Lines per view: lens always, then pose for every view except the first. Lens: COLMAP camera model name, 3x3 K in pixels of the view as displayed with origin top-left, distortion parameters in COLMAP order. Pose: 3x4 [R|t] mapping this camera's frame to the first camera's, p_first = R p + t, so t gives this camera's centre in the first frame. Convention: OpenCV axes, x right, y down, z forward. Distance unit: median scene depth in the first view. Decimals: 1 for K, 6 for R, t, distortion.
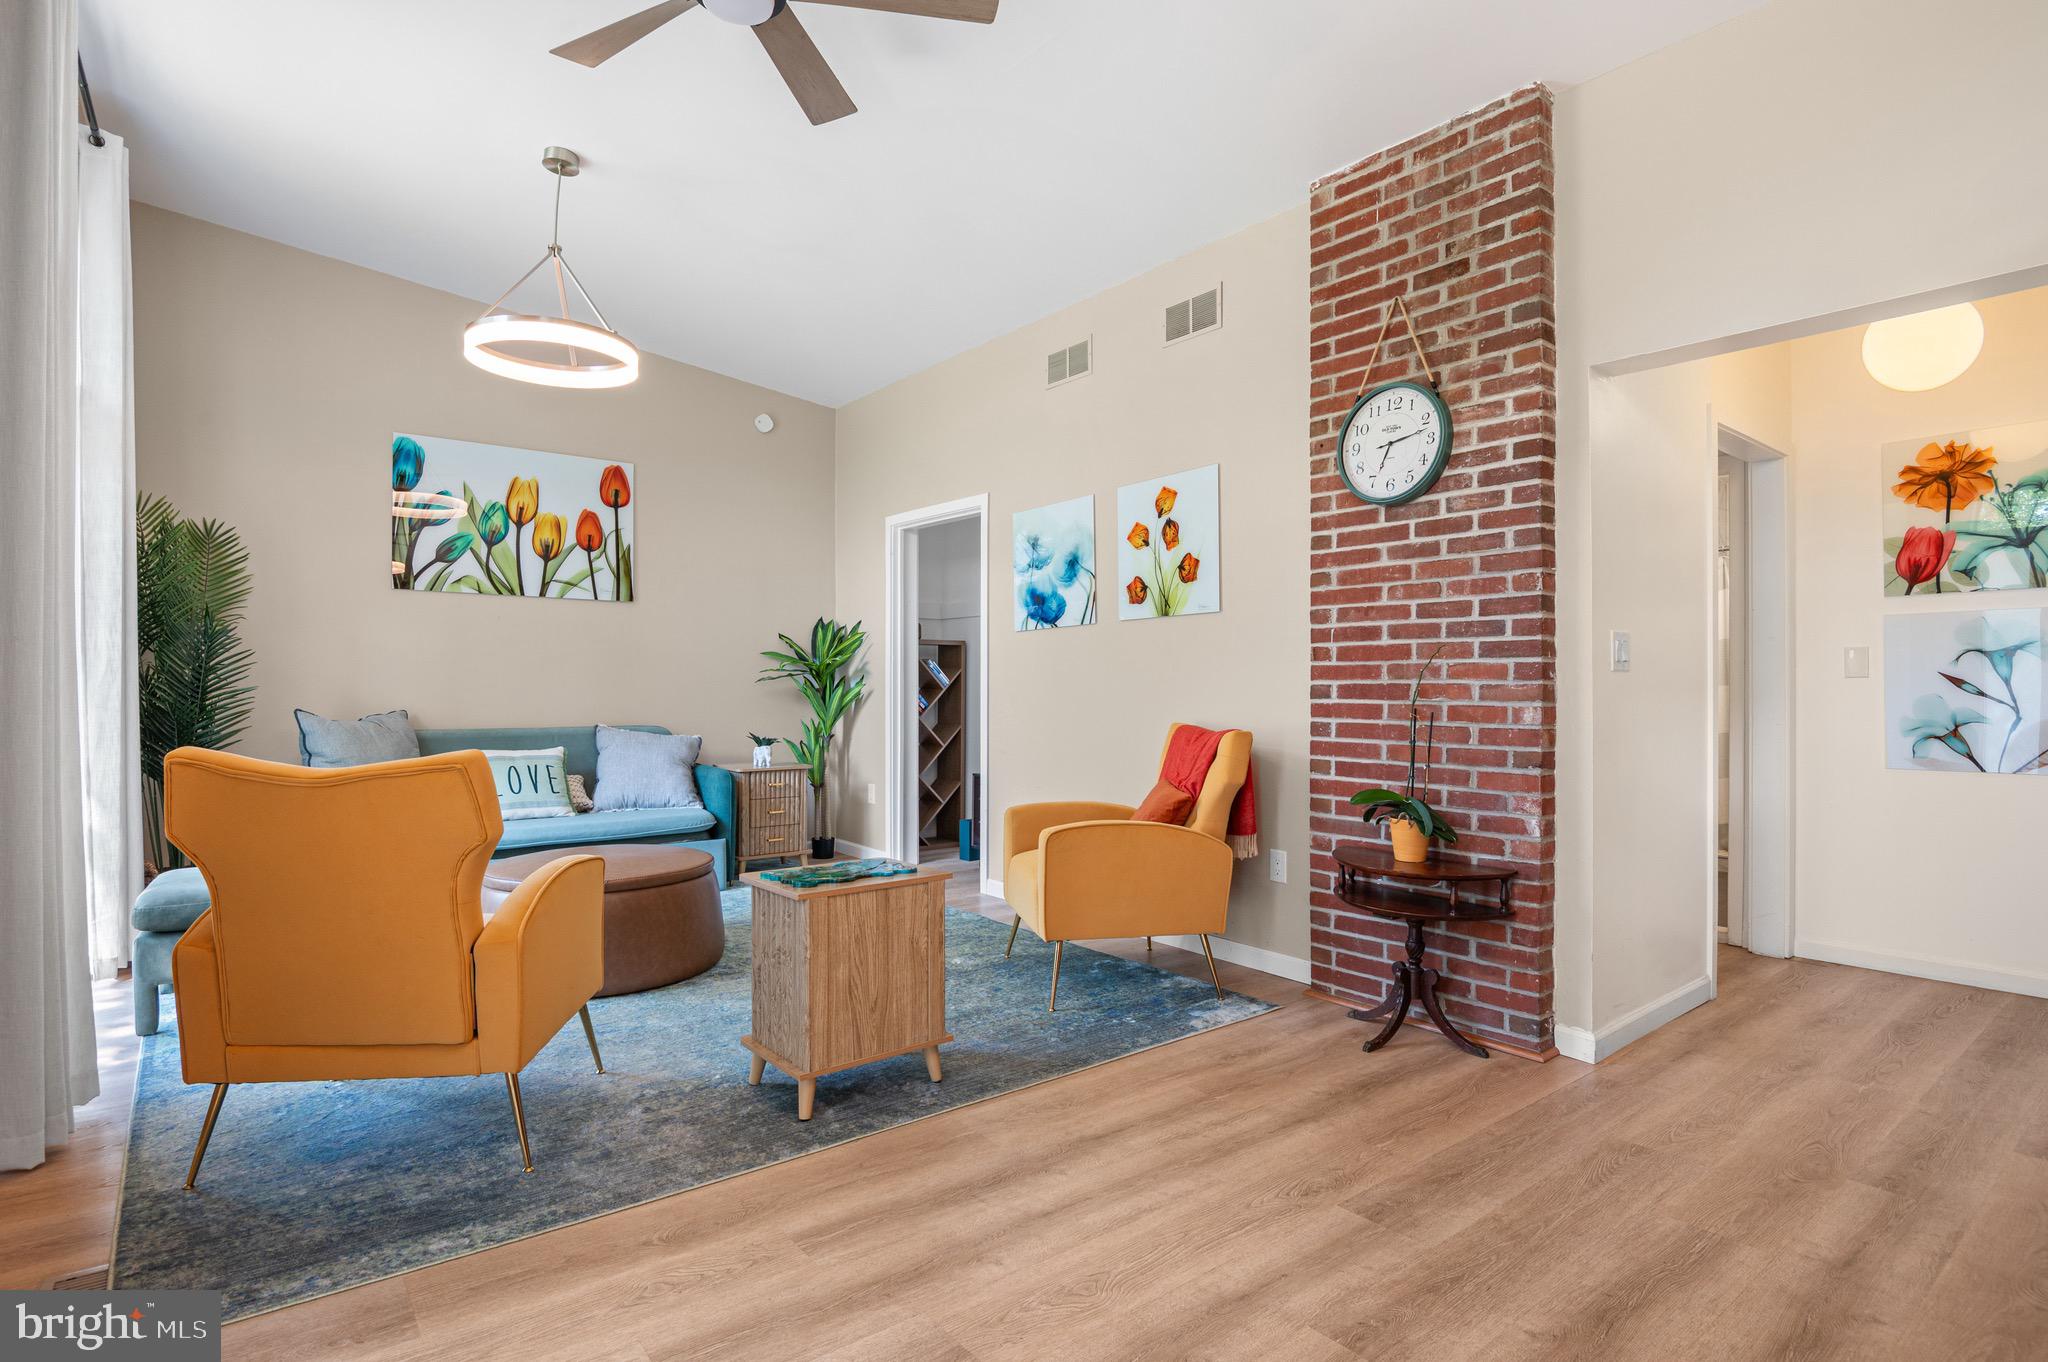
lens RADIAL K [[1017.7, 0, 1015.6], [0, 1017.7, 685.7], [0, 0, 1]] dist [-0.012468, 0.000850]
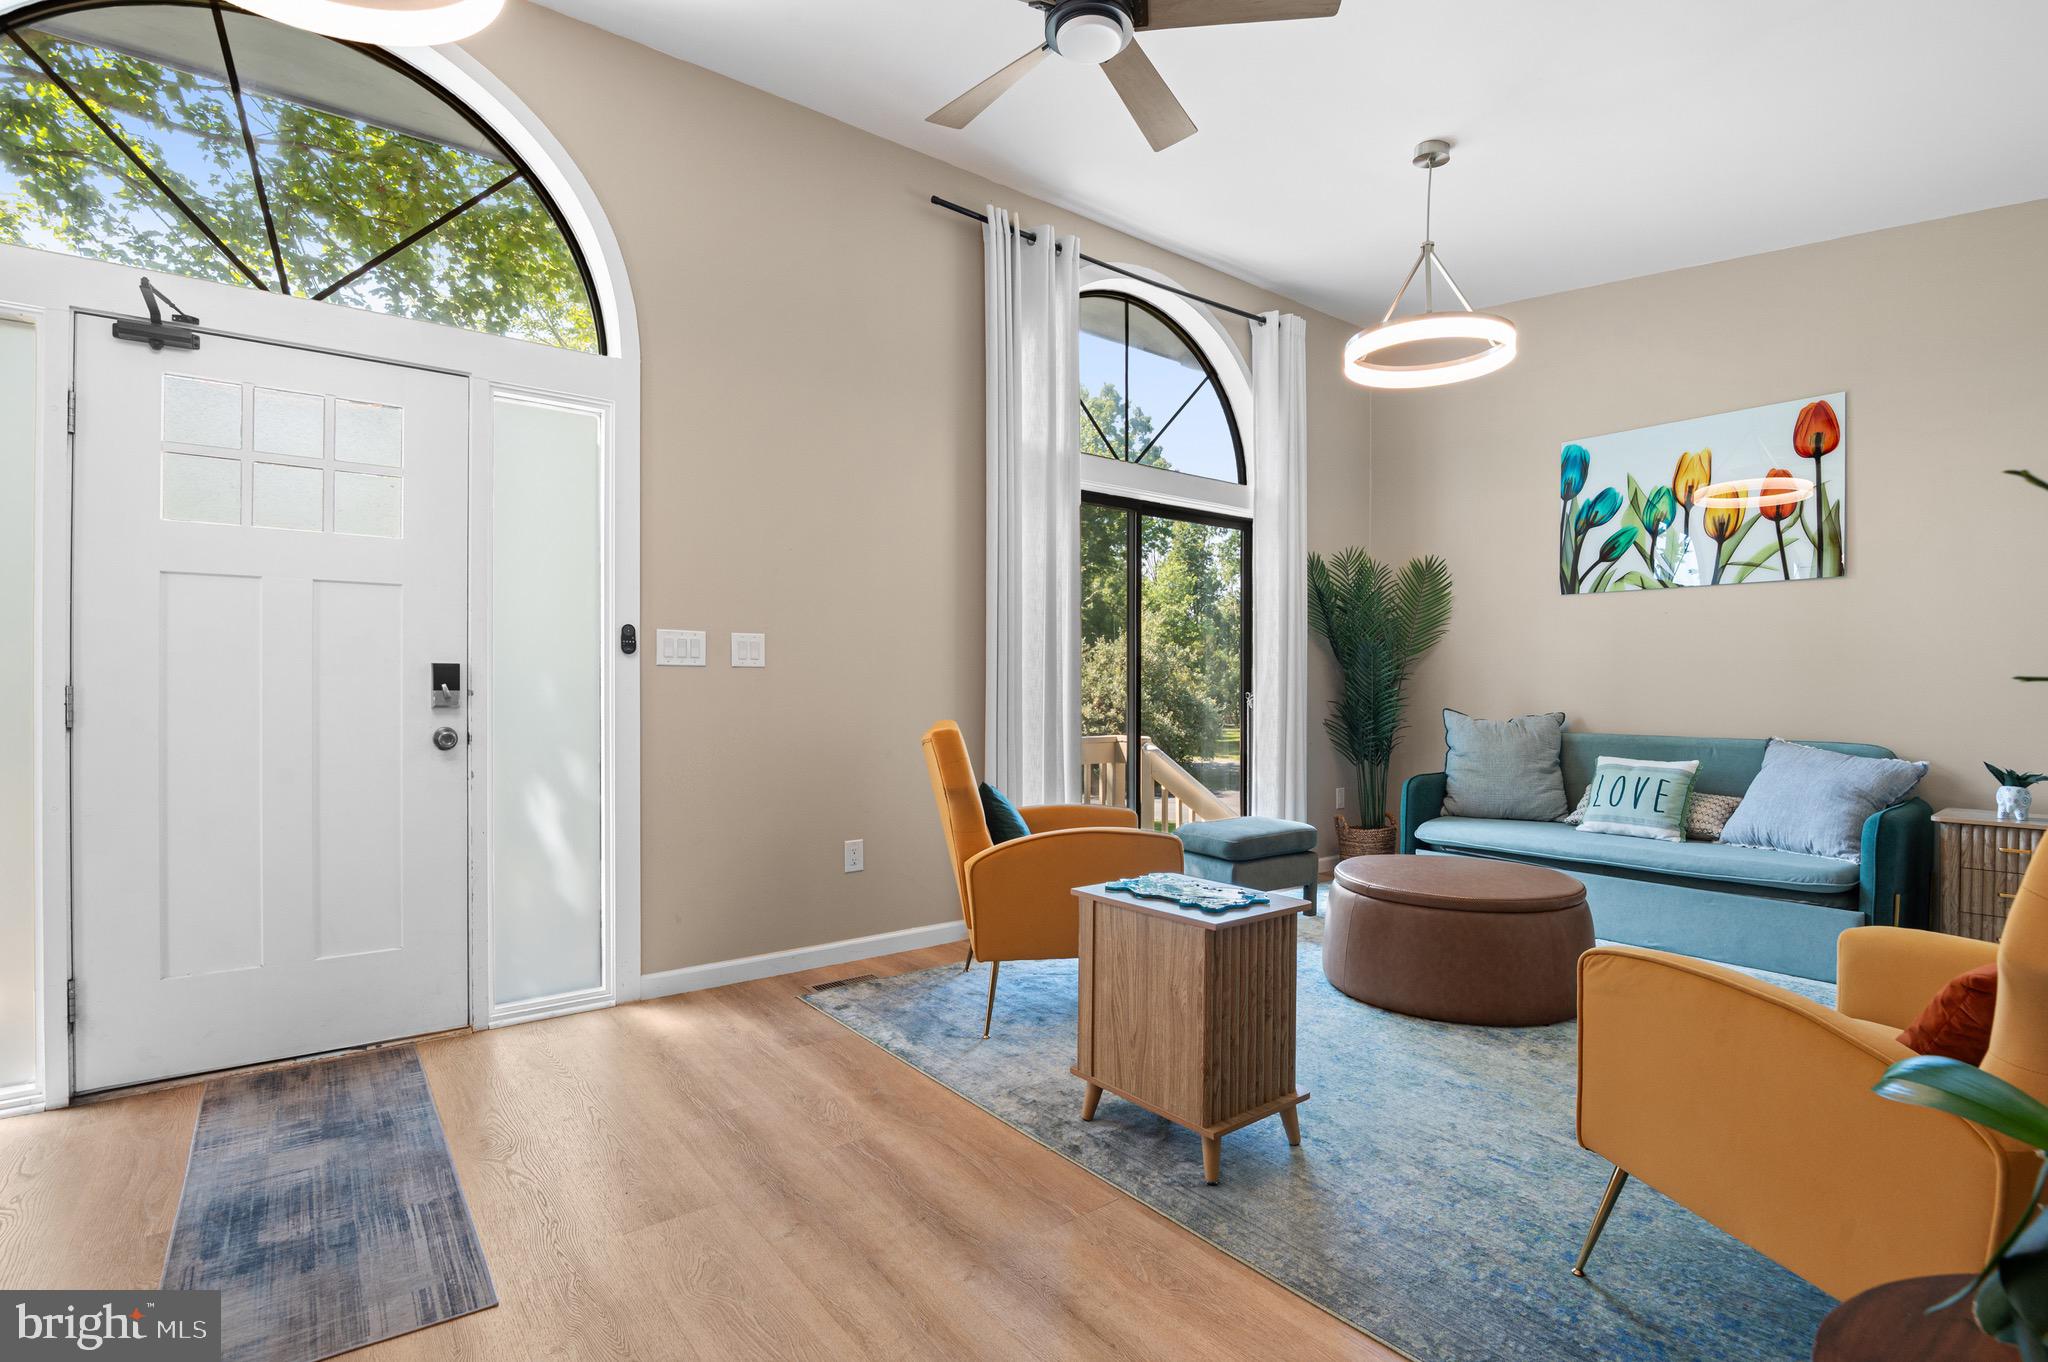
lens RADIAL K [[969.4, 0, 1042.8], [0, 969.4, 680.1], [0, 0, 1]] dist [-0.013042, -0.001900]
pose [[0.017664, -0.009133, -0.999802, 0.356768], [-0.003472, 0.999952, -0.009196, 0.002445], [0.999838, 0.003634, 0.017632, 0.449599]]
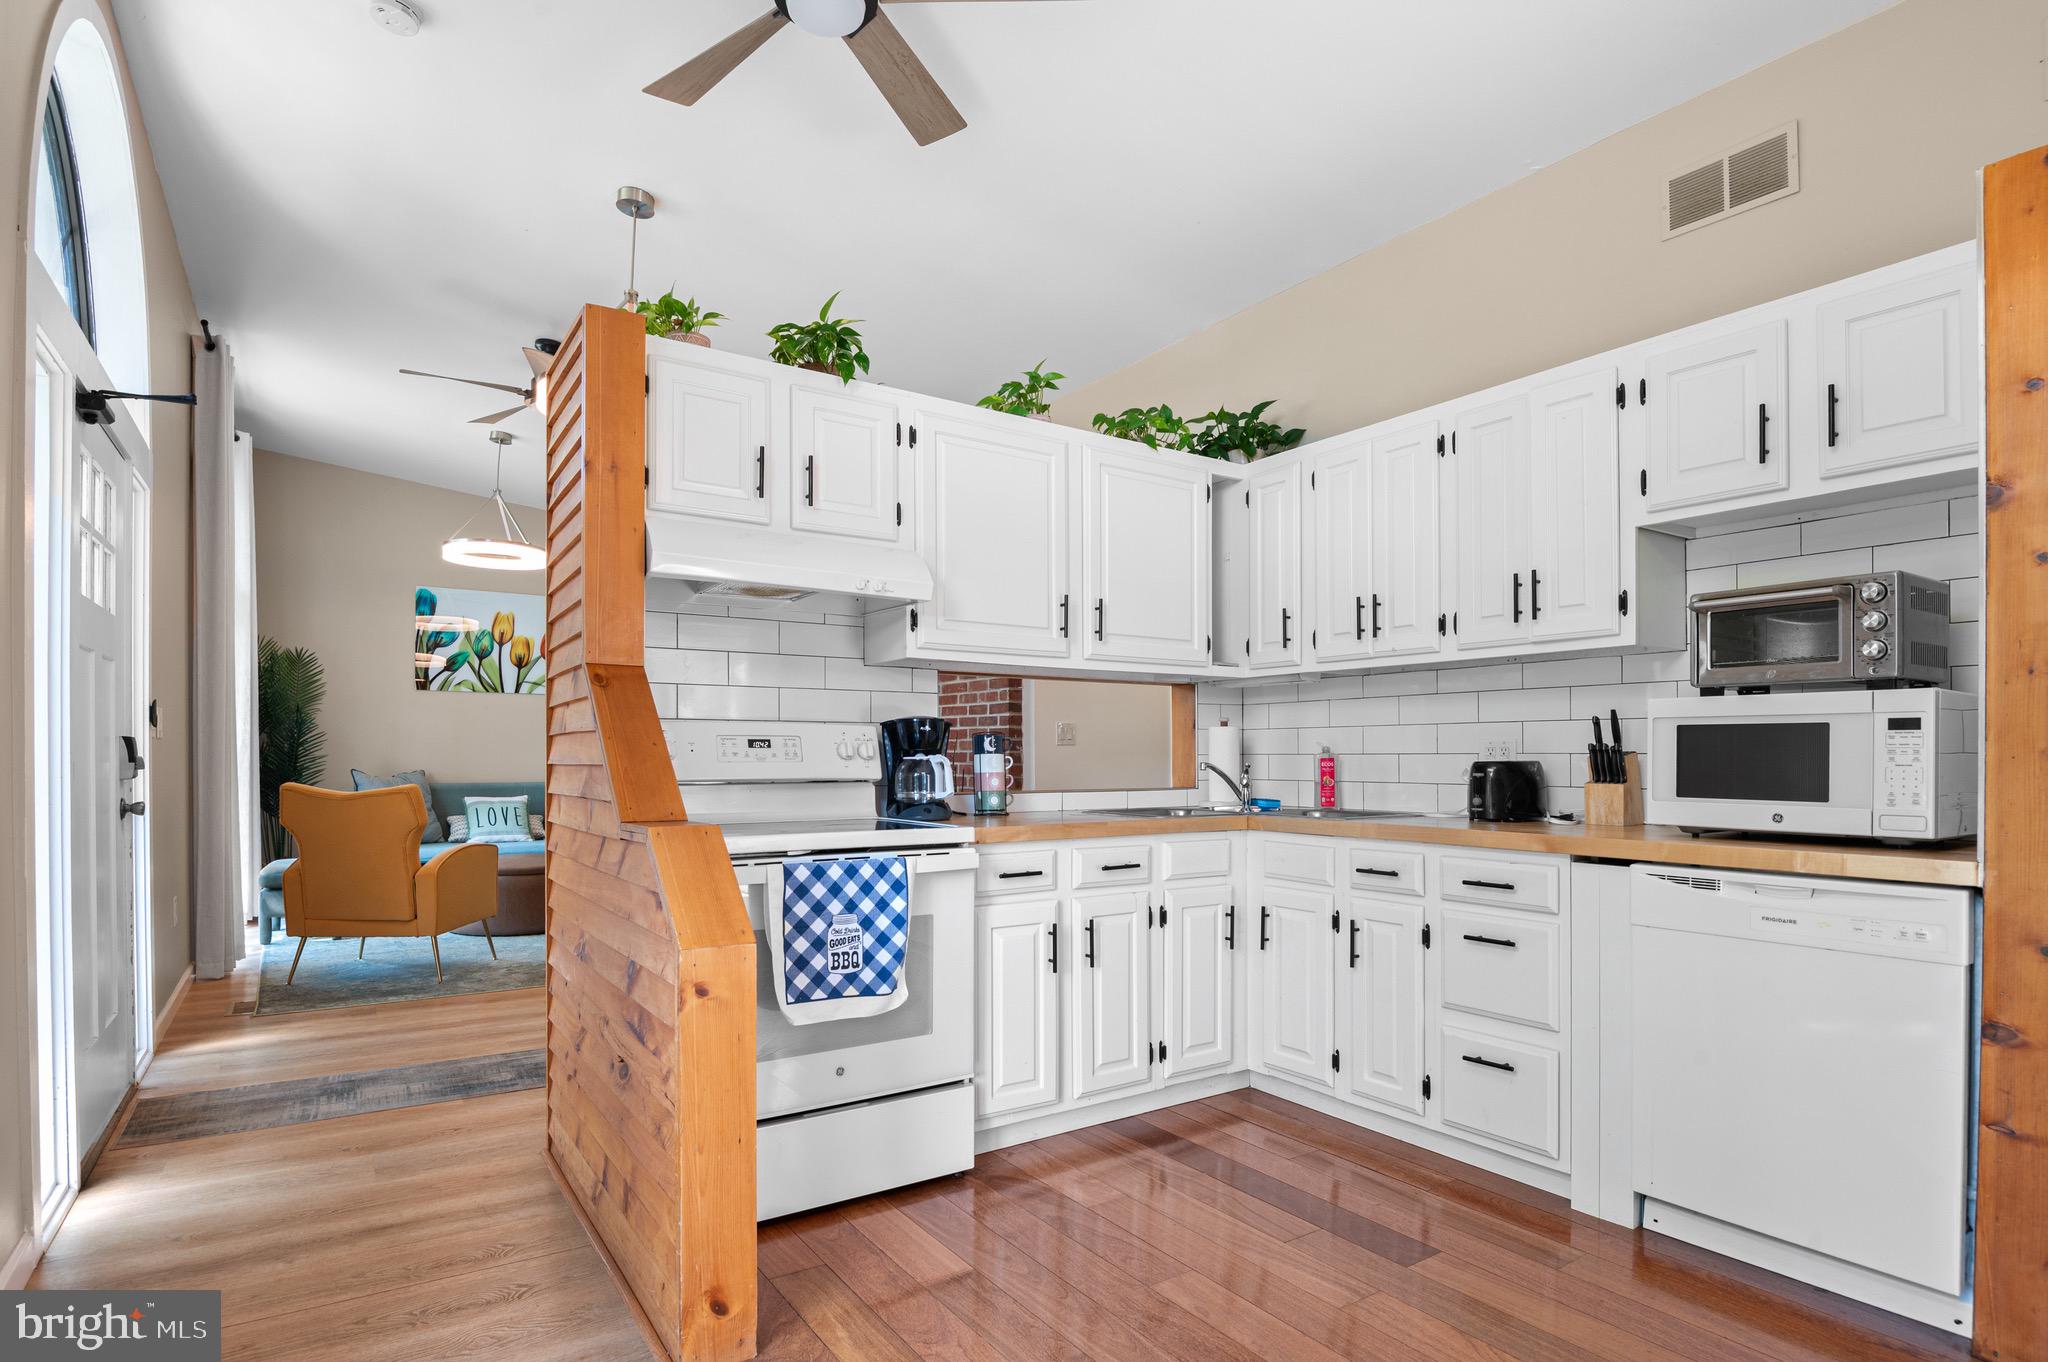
lens RADIAL K [[1017.7, 0, 1003.2], [0, 1017.7, 753.2], [0, 0, 1]] dist [-0.012468, 0.000850]
pose [[0.997630, -0.000253, -0.068807, 0.357839], [0.000227, 1.000000, -0.000383, -0.000272], [0.068807, 0.000366, 0.997630, -0.440551]]
